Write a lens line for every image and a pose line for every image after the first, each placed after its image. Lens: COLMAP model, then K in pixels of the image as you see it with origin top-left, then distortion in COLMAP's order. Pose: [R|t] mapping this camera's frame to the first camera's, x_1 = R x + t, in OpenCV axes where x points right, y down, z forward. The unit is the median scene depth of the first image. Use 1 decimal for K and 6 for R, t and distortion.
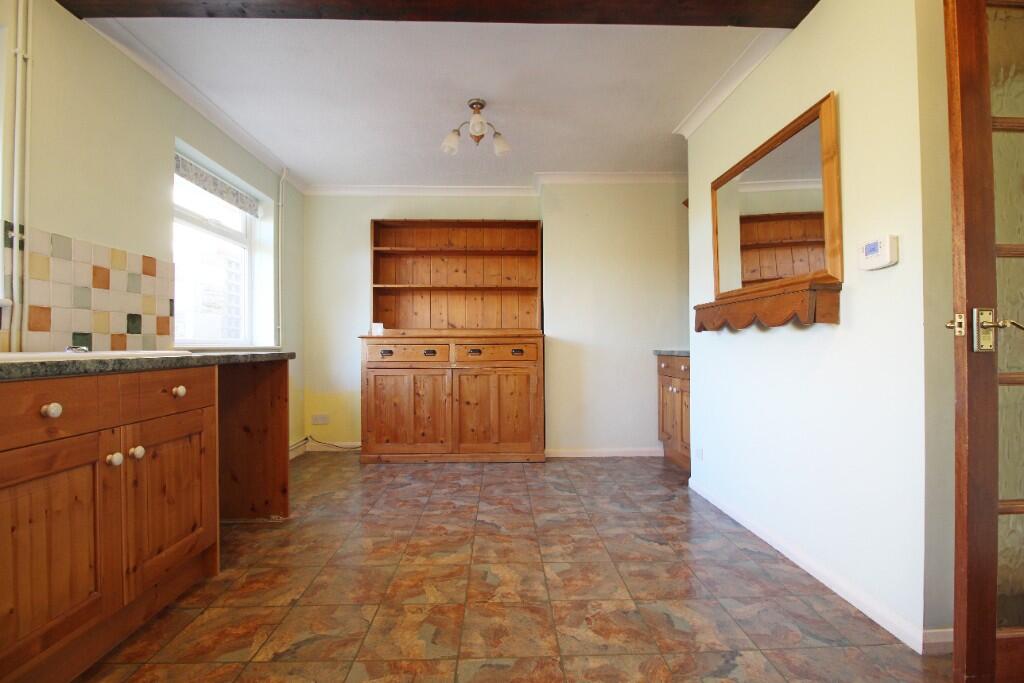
lens RADIAL K [[482.5, 0, 512.9], [0, 482.5, 342.1], [0, 0, 1]] dist [-0.012138, -0.001491]
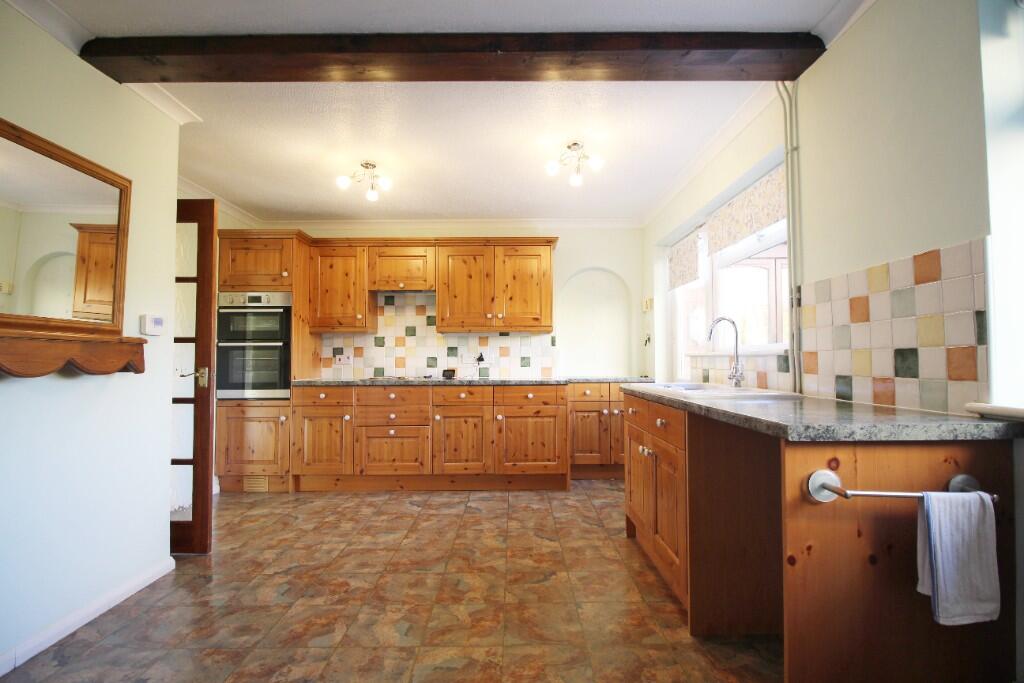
lens RADIAL K [[482.5, 0, 510.0], [0, 482.5, 342.4], [0, 0, 1]] dist [-0.012138, -0.001491]
pose [[-0.999374, 0.009635, 0.034027, -0.308111], [0.008125, 0.998987, -0.044266, -0.050183], [-0.034419, -0.043961, -0.998440, 2.033601]]
